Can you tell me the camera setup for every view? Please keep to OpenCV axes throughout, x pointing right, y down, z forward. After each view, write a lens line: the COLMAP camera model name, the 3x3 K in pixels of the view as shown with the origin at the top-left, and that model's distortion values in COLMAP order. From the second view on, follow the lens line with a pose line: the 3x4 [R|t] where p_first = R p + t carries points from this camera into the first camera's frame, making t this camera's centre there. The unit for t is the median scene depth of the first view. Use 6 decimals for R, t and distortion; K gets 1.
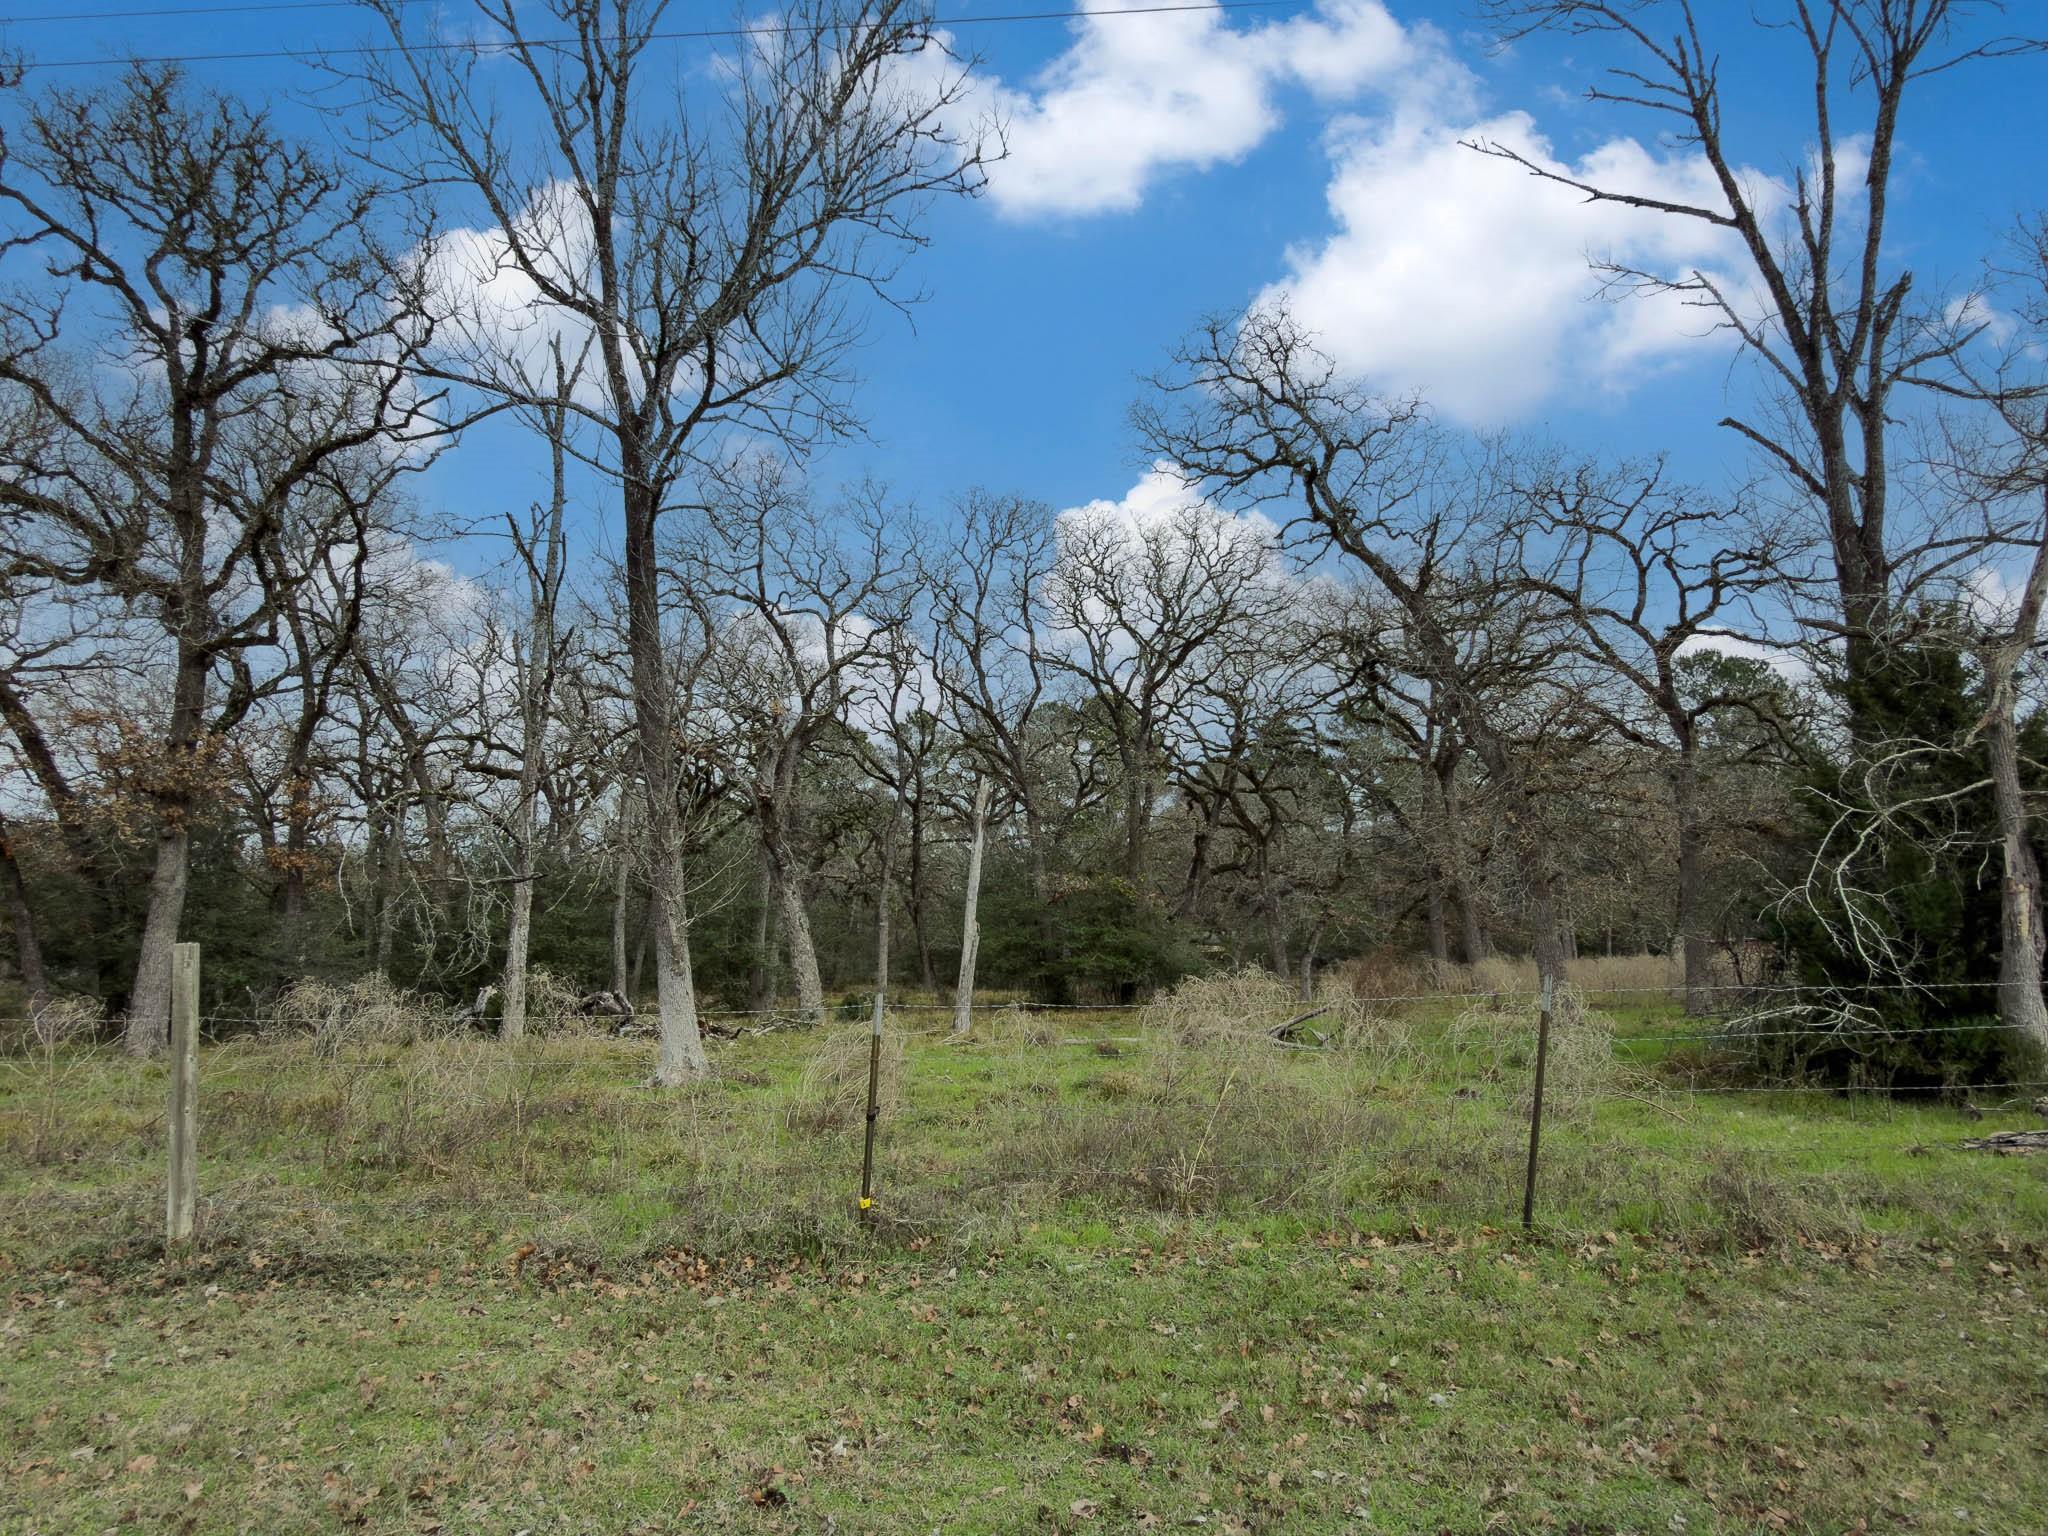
lens RADIAL K [[1264.8, 0, 1021.9], [0, 1264.8, 768.9], [0, 0, 1]] dist [-0.003651, 0.004921]
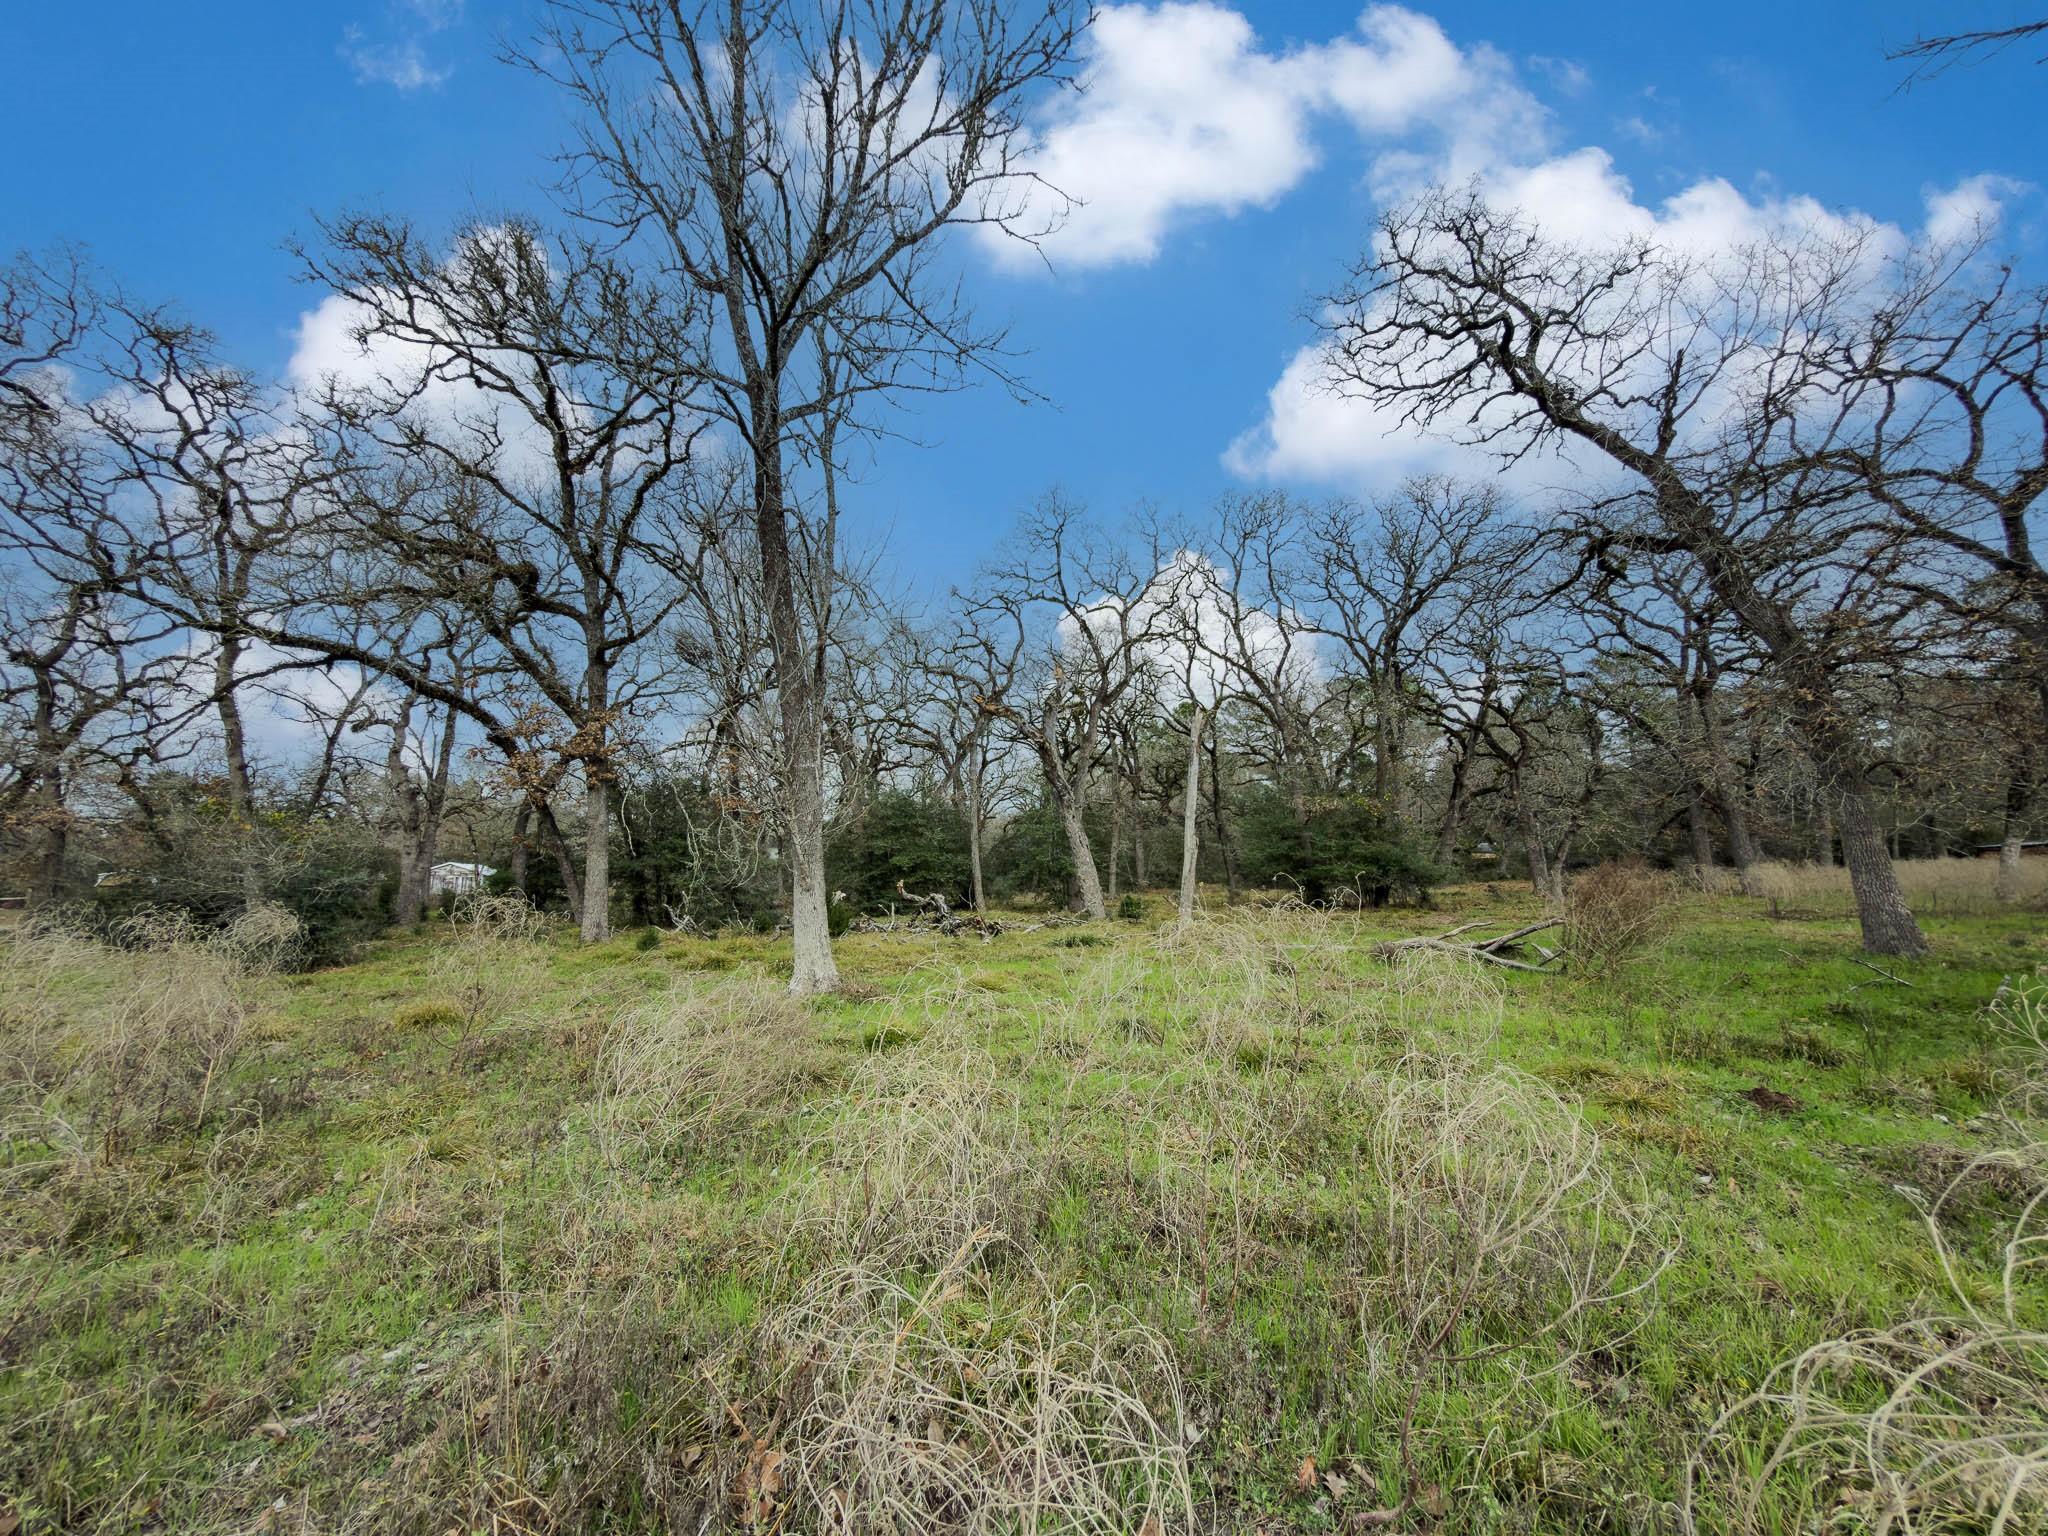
lens RADIAL K [[821.6, 0, 1019.3], [0, 821.6, 769.5], [0, 0, 1]] dist [-0.001027, -0.000090]
pose [[0.929864, -0.047258, -0.364855, 0.098567], [0.059328, 0.997998, 0.021935, 0.040151], [0.363088, -0.042043, 0.930806, 0.295116]]
